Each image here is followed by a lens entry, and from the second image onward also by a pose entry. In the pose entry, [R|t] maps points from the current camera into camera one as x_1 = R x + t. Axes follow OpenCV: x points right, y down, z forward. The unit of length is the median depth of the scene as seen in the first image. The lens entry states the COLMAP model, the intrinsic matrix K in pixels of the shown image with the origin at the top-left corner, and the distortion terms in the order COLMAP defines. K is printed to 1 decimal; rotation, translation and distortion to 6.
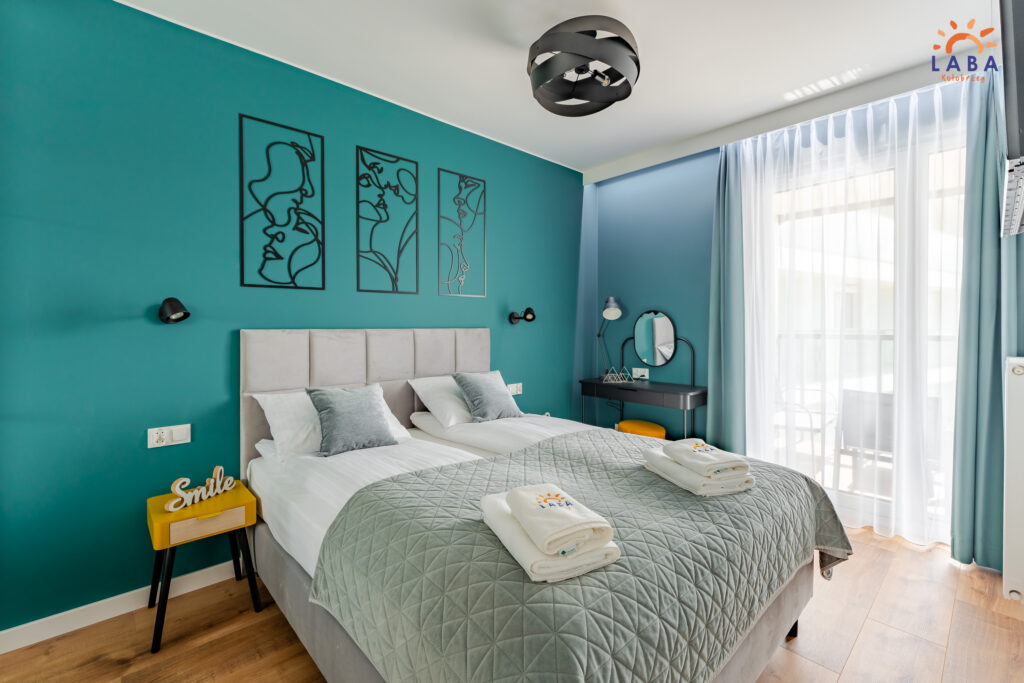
lens RADIAL K [[465.2, 0, 508.8], [0, 465.2, 336.0], [0, 0, 1]] dist [0.002471, -0.000004]
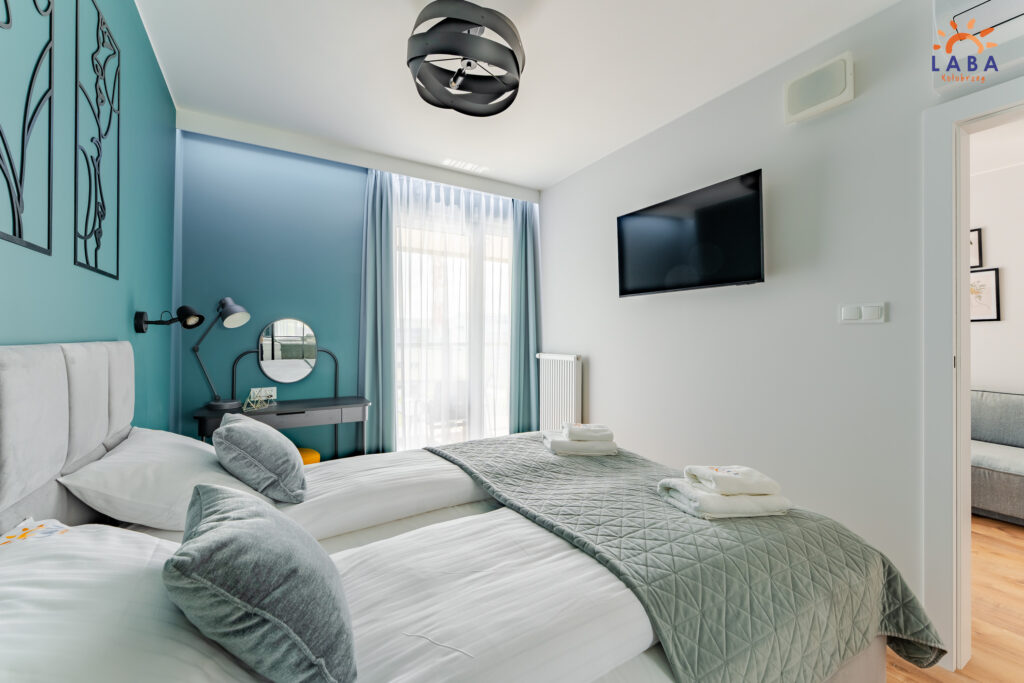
lens RADIAL K [[421.2, 0, 511.6], [0, 421.2, 338.1], [0, 0, 1]] dist [0.002251, 0.000108]
pose [[0.178971, -0.002689, 0.983851, -0.474347], [0.018477, 0.999829, -0.000629, -0.012751], [-0.983681, 0.018291, 0.178990, 0.550240]]
